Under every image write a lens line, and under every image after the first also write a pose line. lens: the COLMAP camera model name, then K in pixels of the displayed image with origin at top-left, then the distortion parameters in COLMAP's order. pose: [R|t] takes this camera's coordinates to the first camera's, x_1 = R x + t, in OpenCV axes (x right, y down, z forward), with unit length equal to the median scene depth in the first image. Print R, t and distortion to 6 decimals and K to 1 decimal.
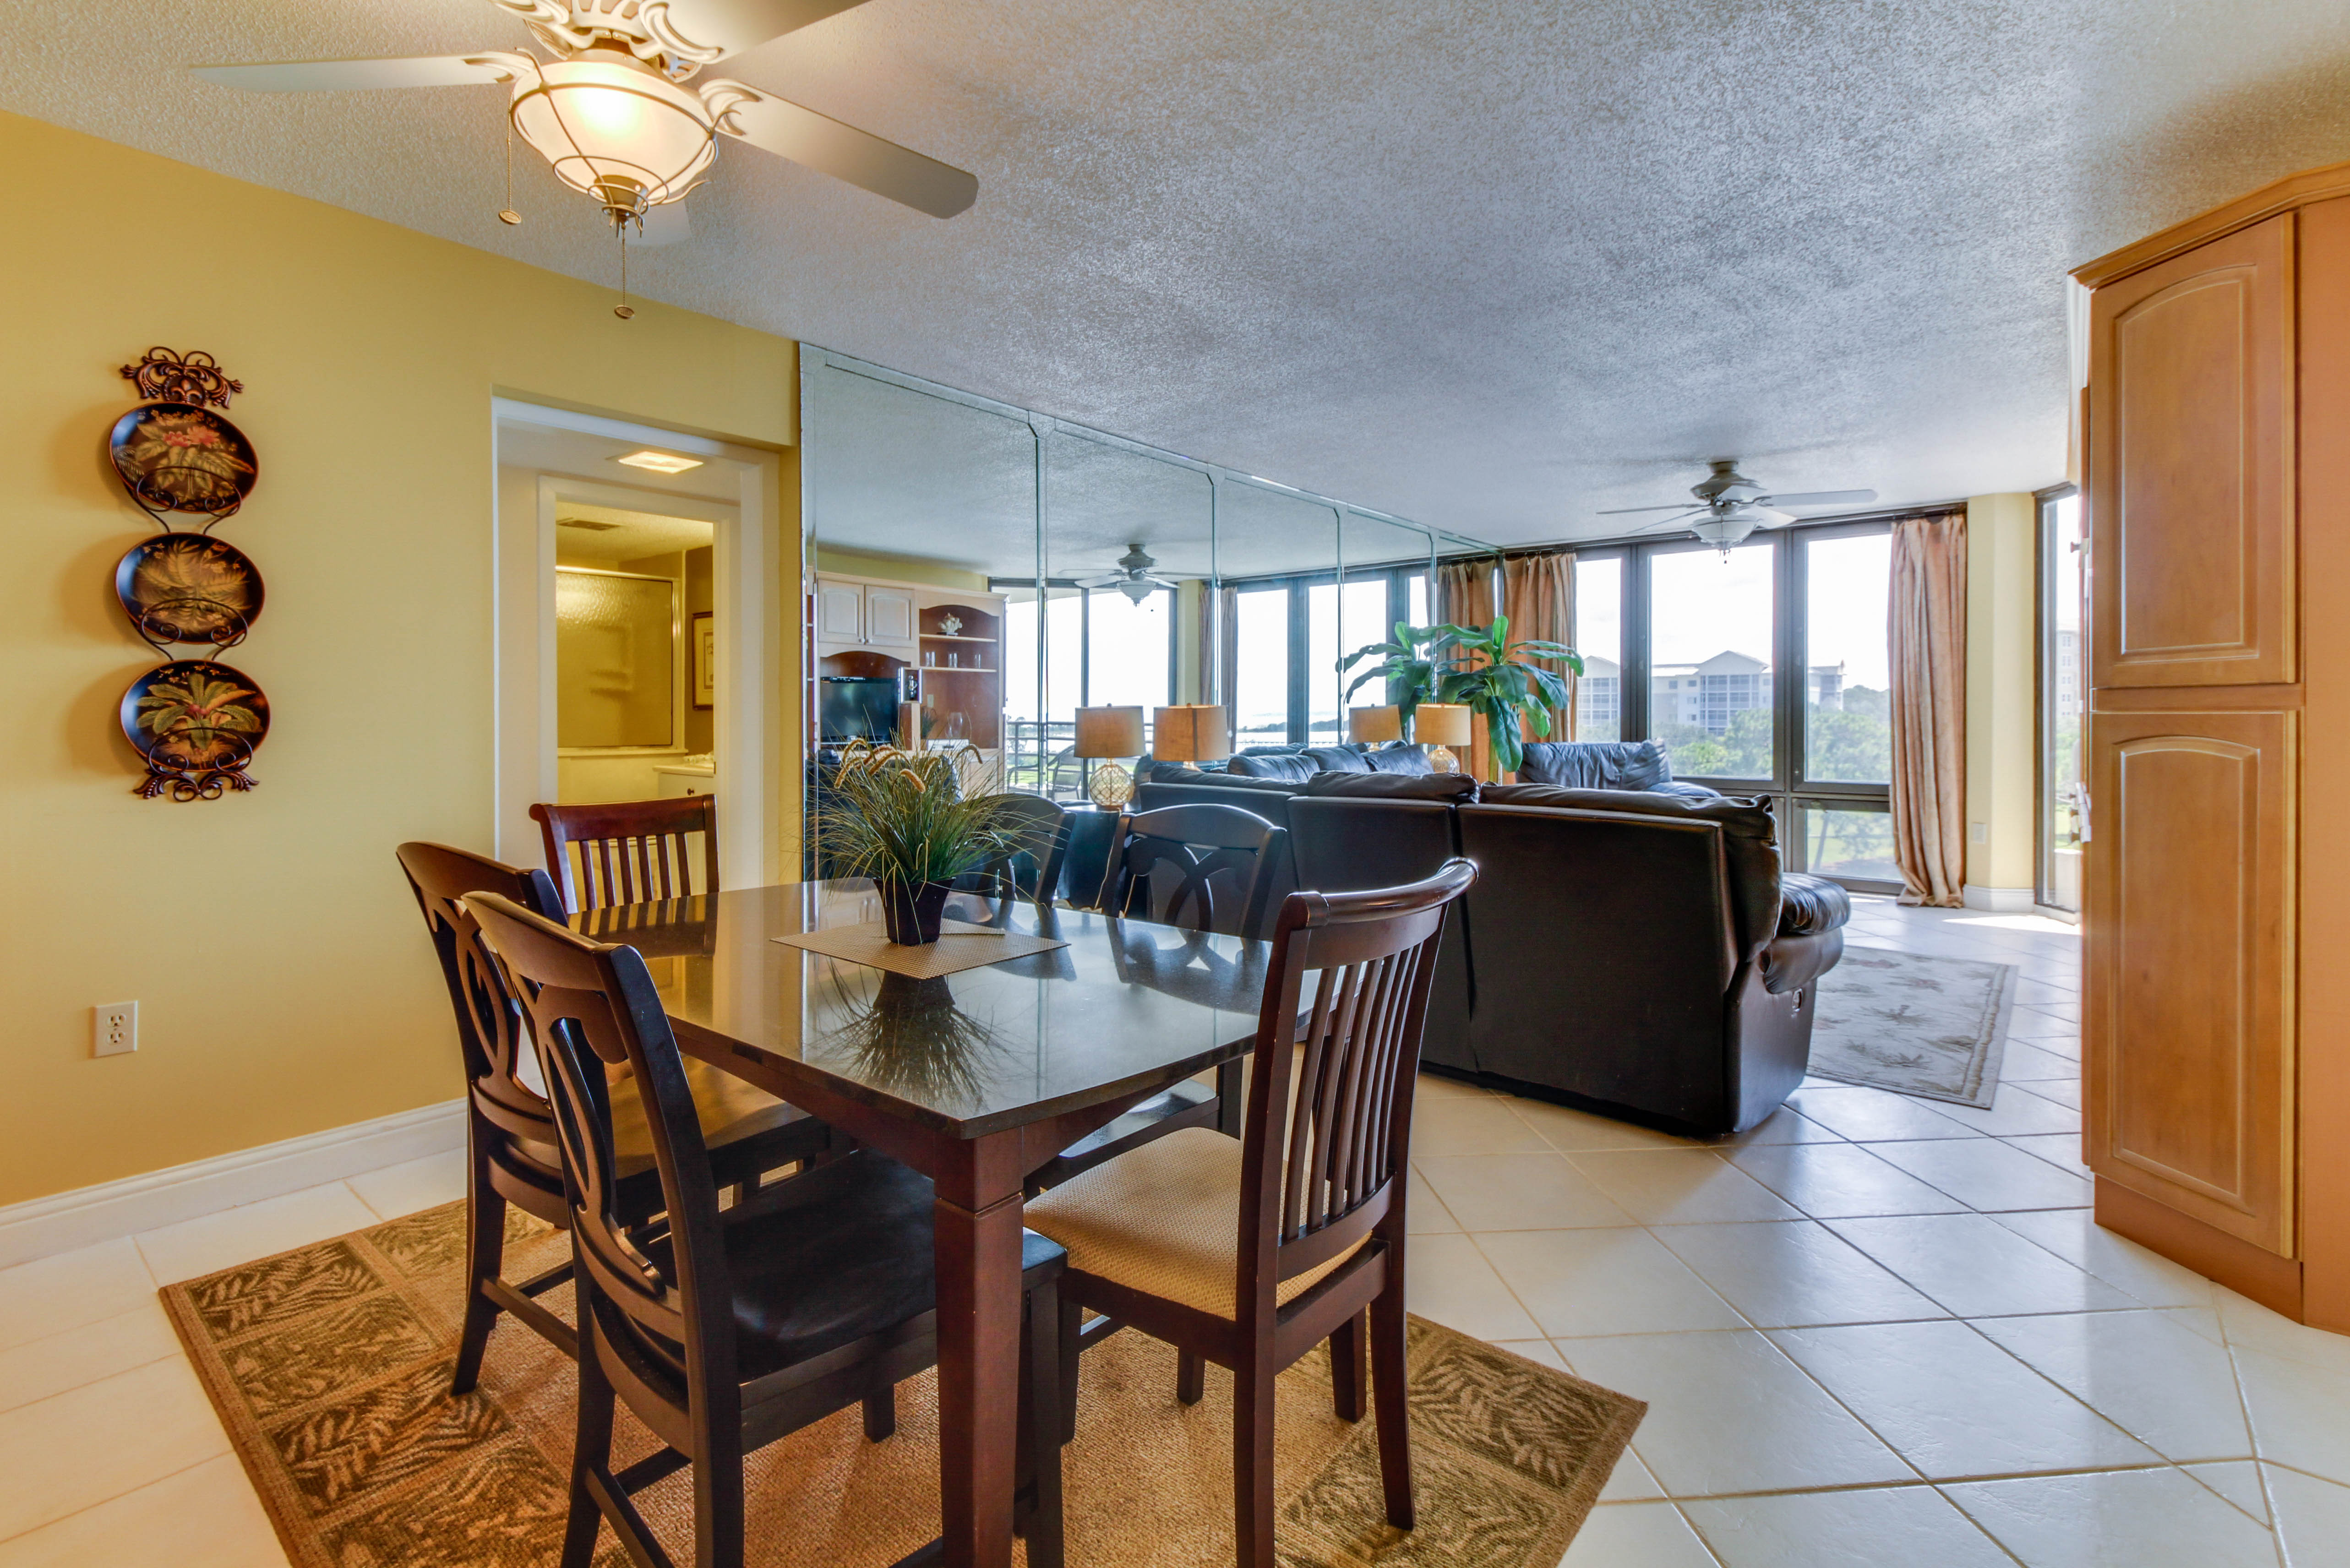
lens RADIAL K [[1102.5, 0, 1180.8], [0, 1102.5, 723.5], [0, 0, 1]] dist [0.001308, -0.001226]
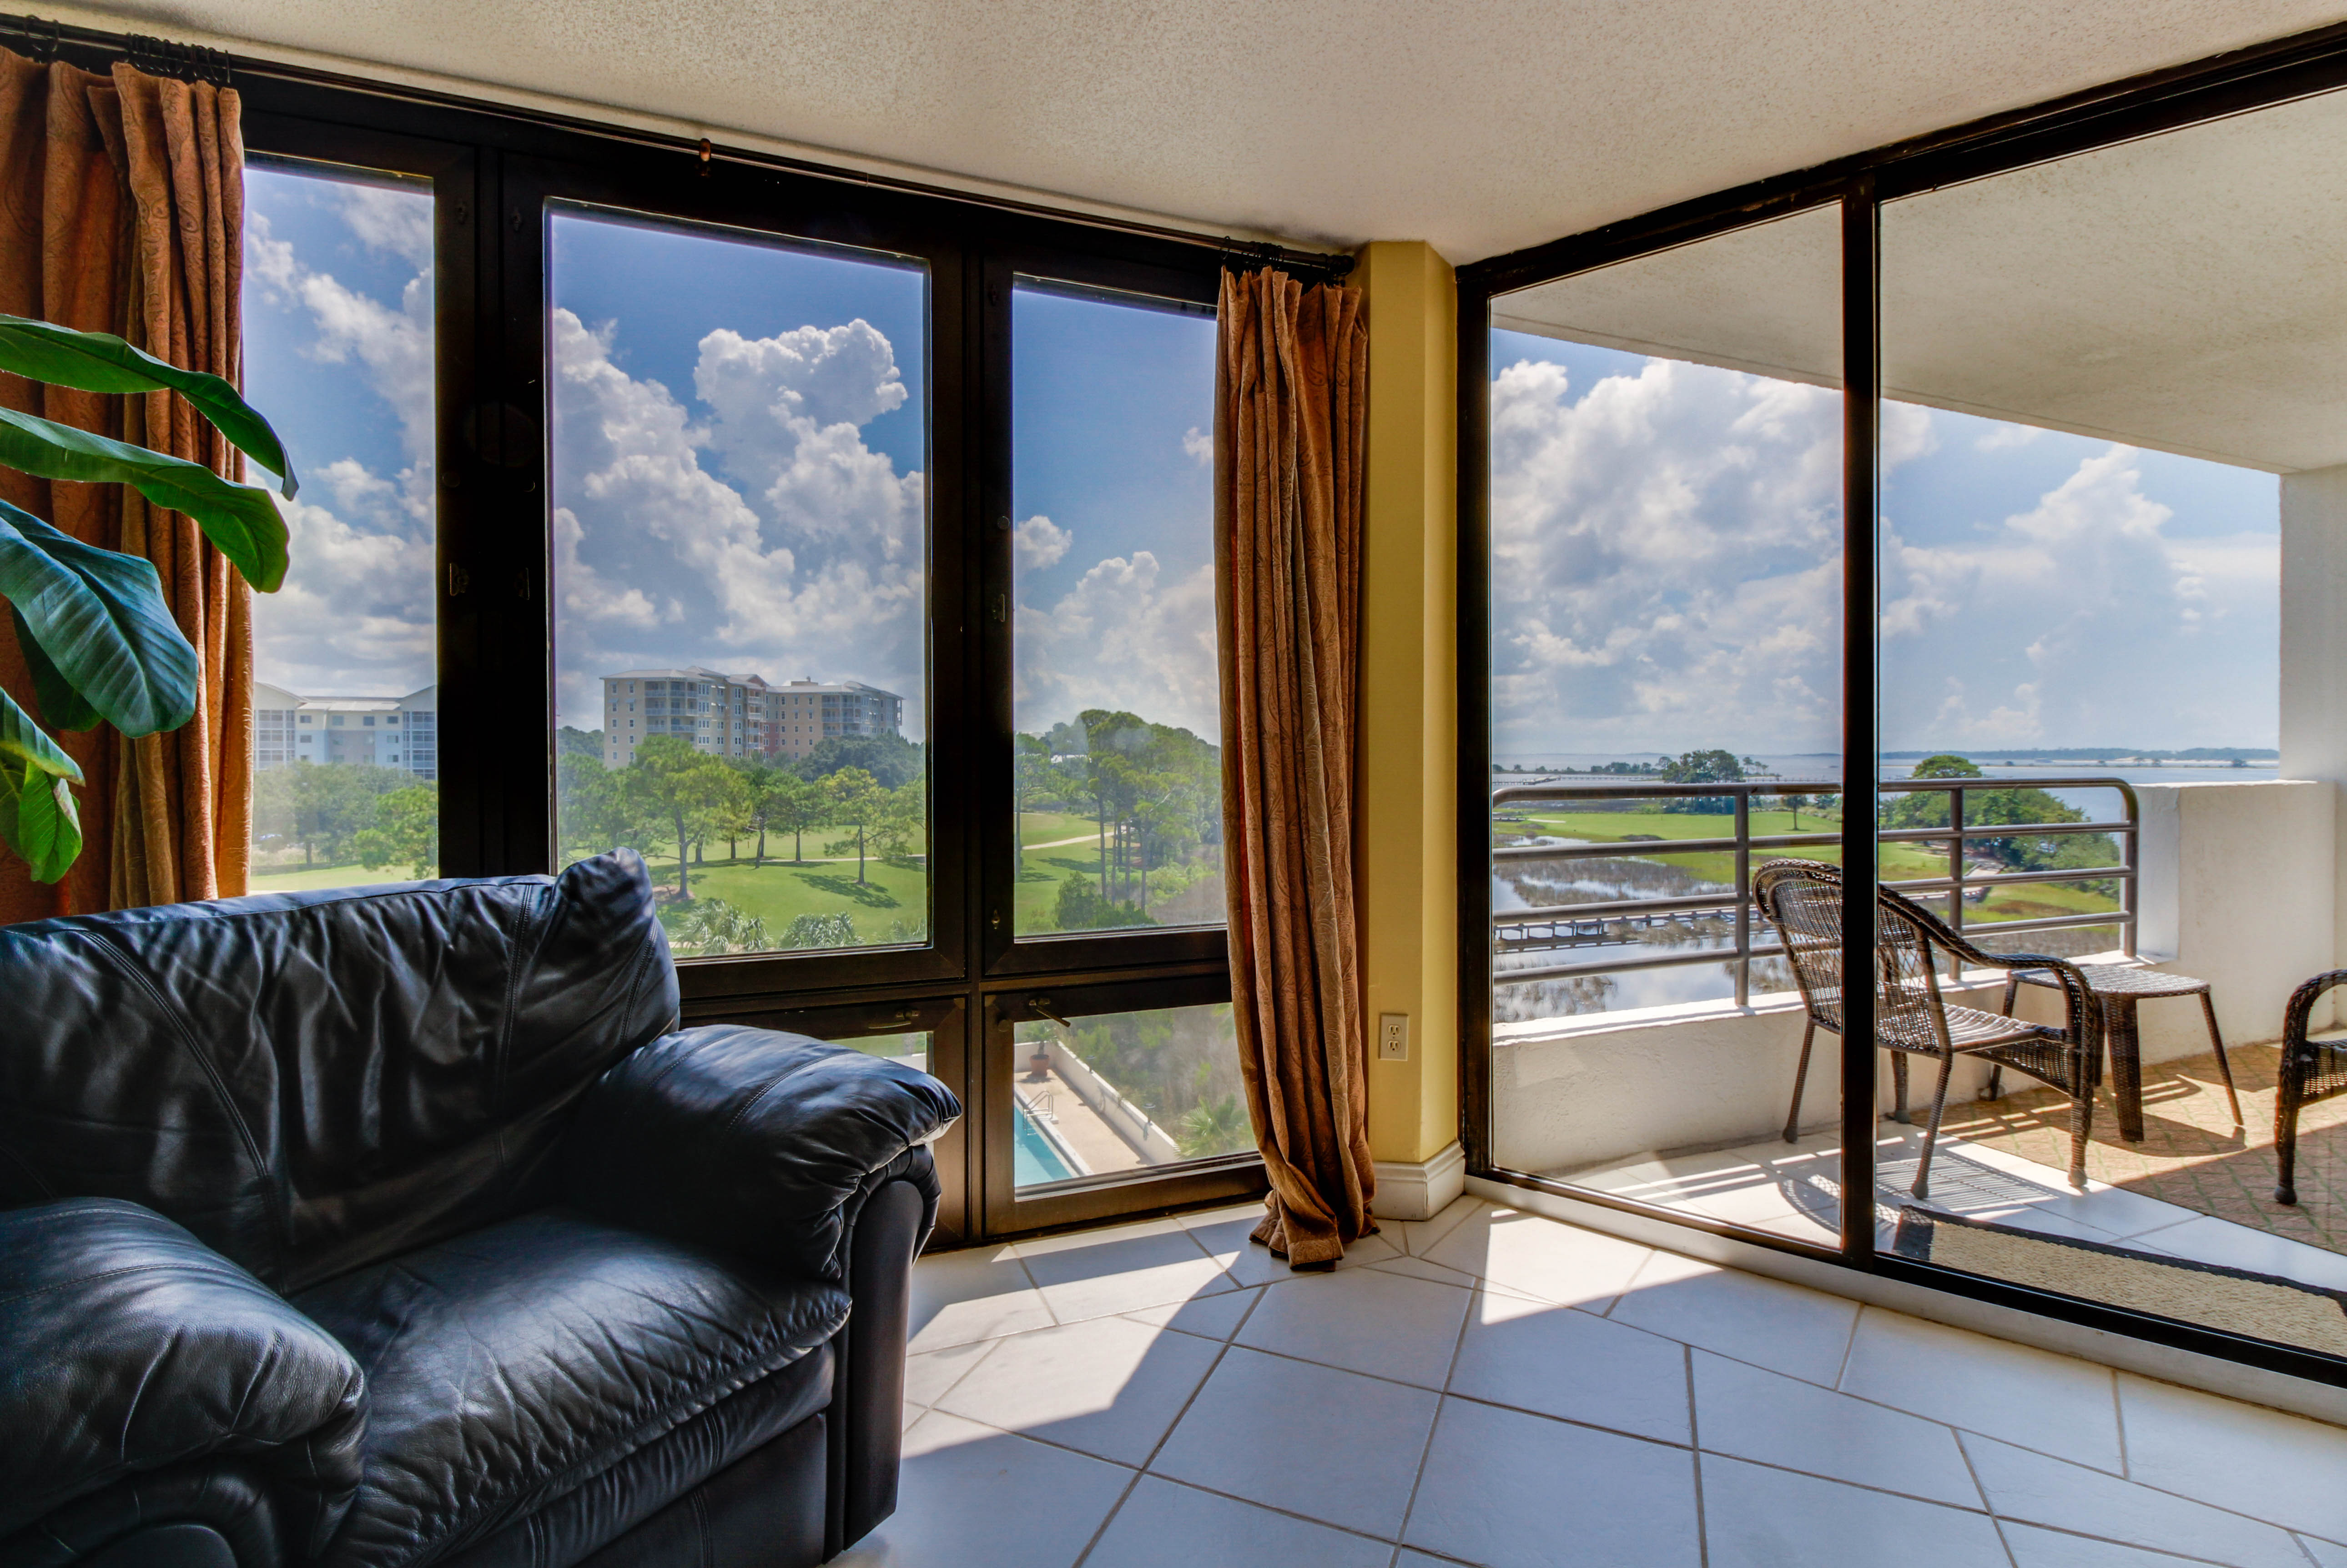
lens RADIAL K [[1101.0, 0, 1161.5], [0, 1101.0, 775.2], [0, 0, 1]] dist [0.001308, -0.001226]
pose [[0.501663, -0.016255, 0.864910, 0.269887], [0.007392, 0.999867, 0.014503, -0.008525], [-0.865031, -0.000882, 0.501717, 0.759978]]
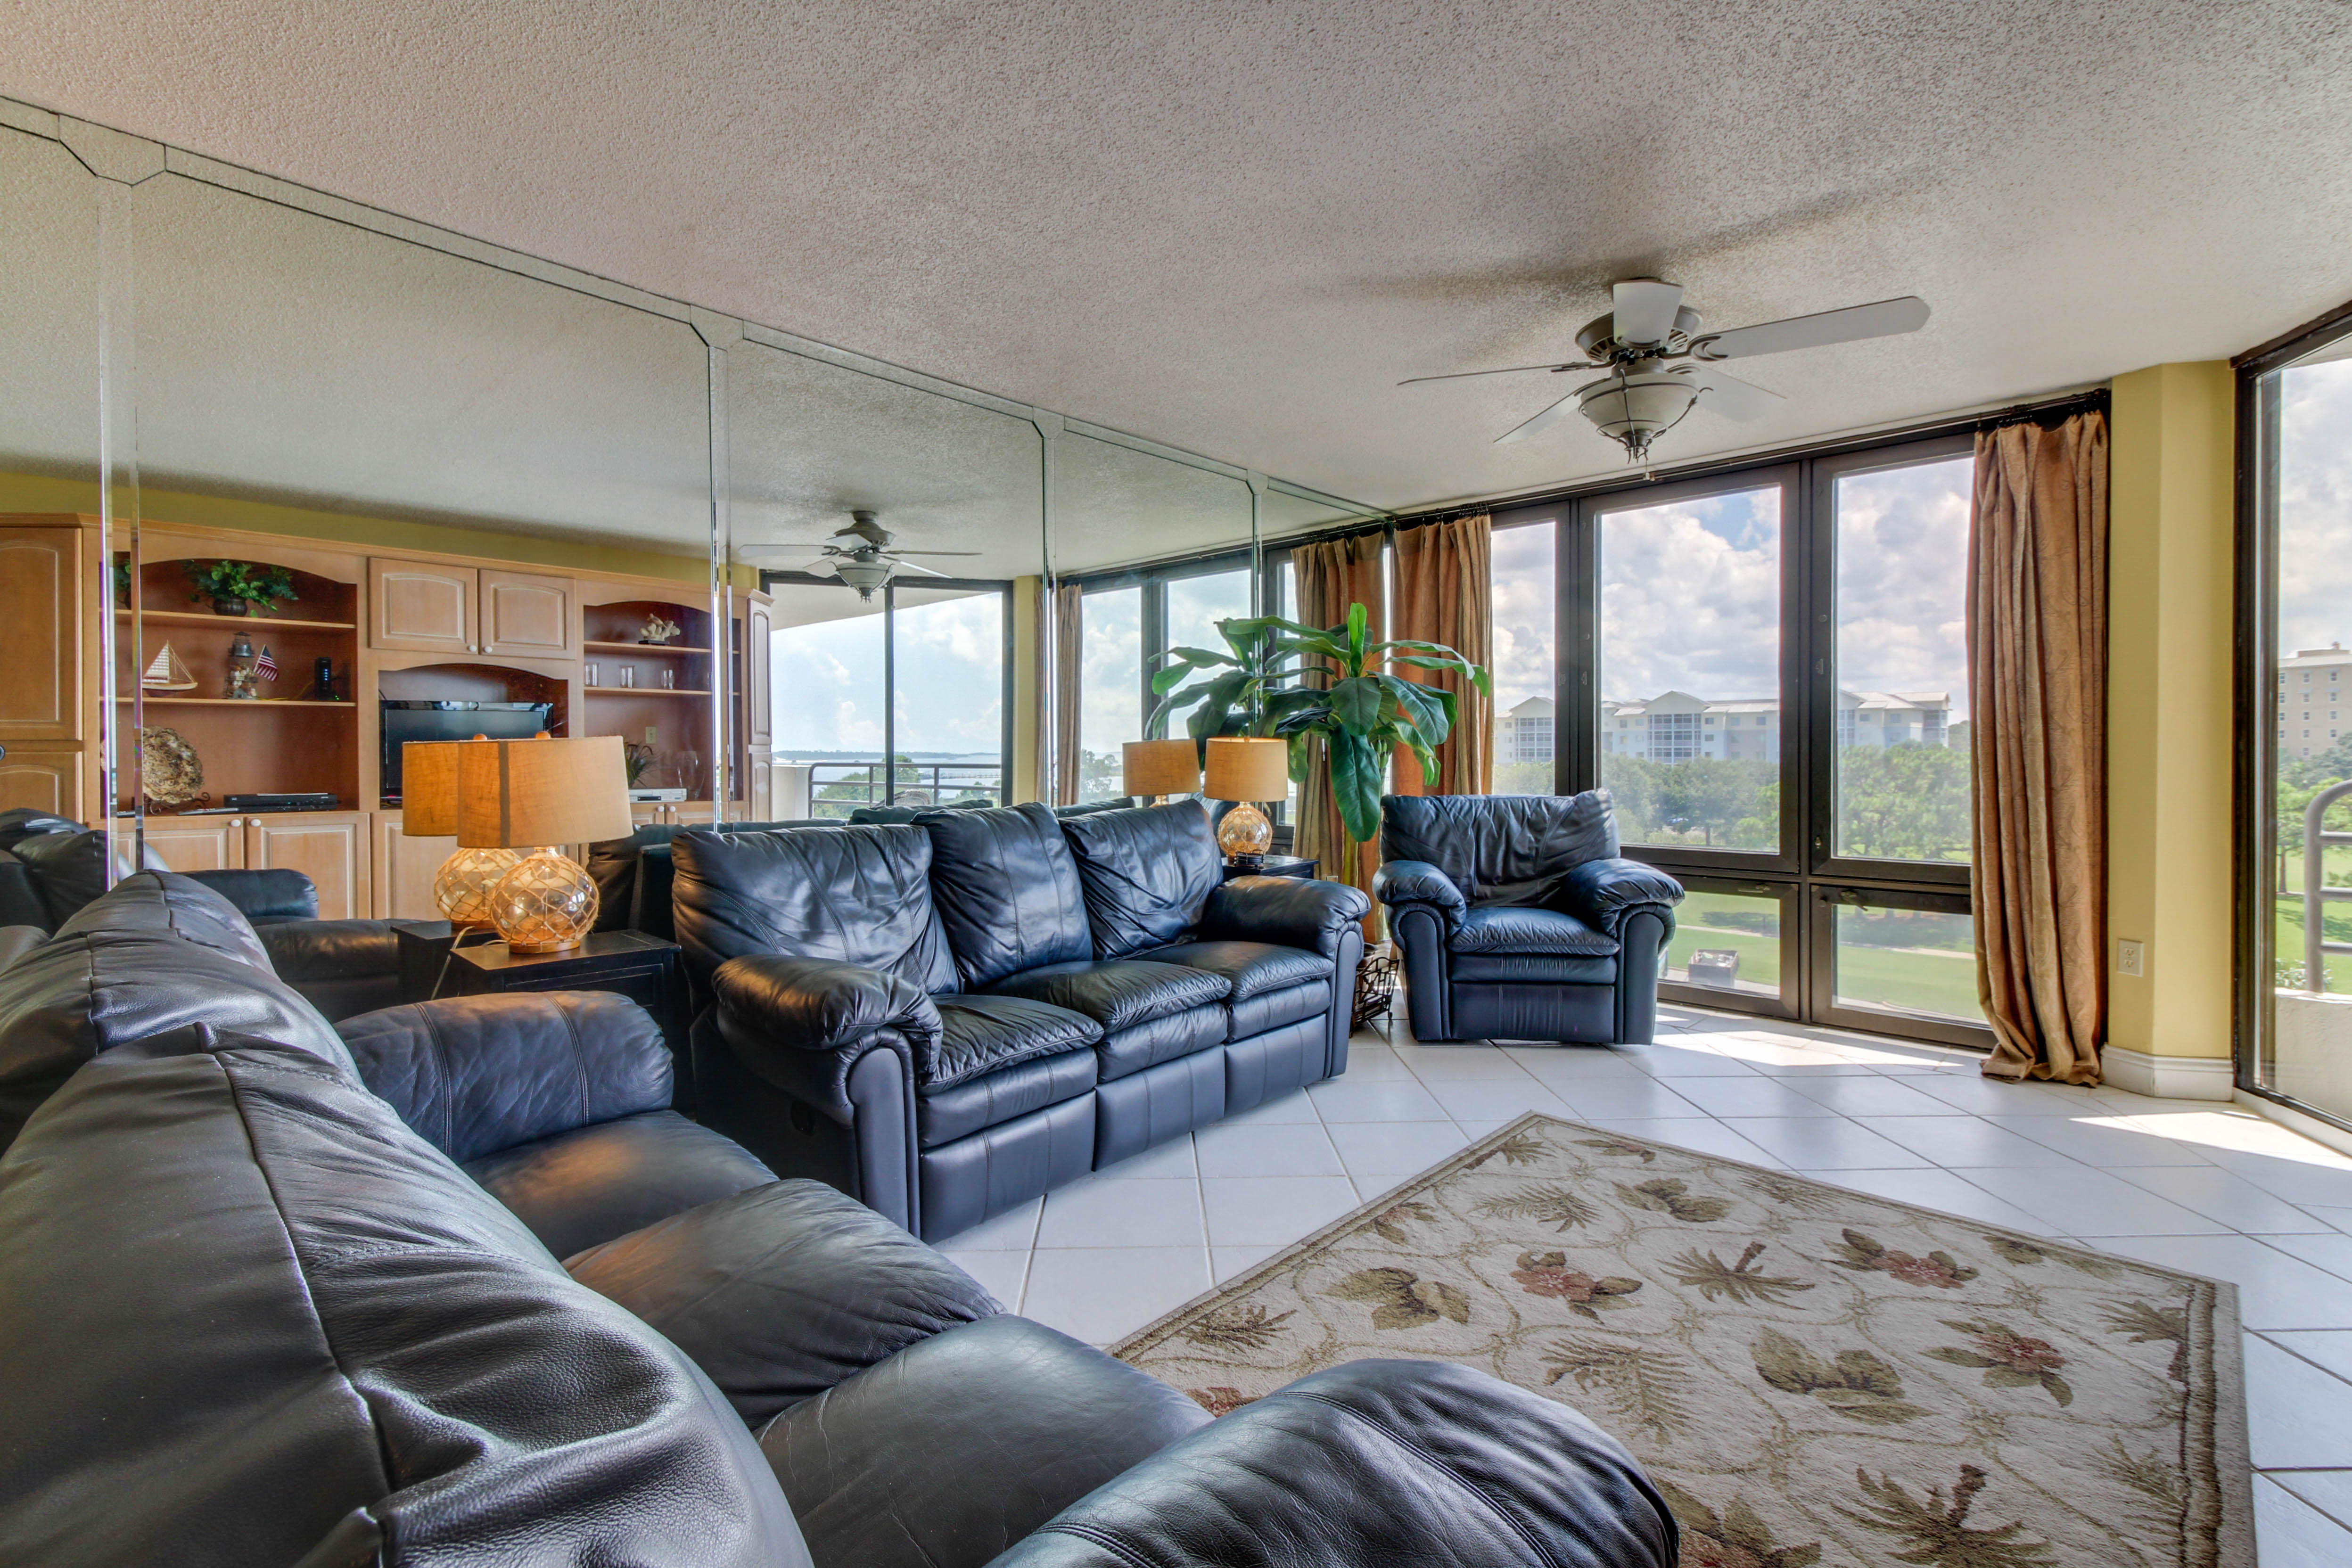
lens RADIAL K [[1103.4, 0, 1165.4], [0, 1103.4, 760.7], [0, 0, 1]] dist [0.001308, -0.001226]
pose [[0.997081, 0.000795, -0.076345, 0.228524], [-0.000791, 1.000000, 0.000080, -0.003291], [0.076345, -0.000020, 0.997081, 0.334248]]
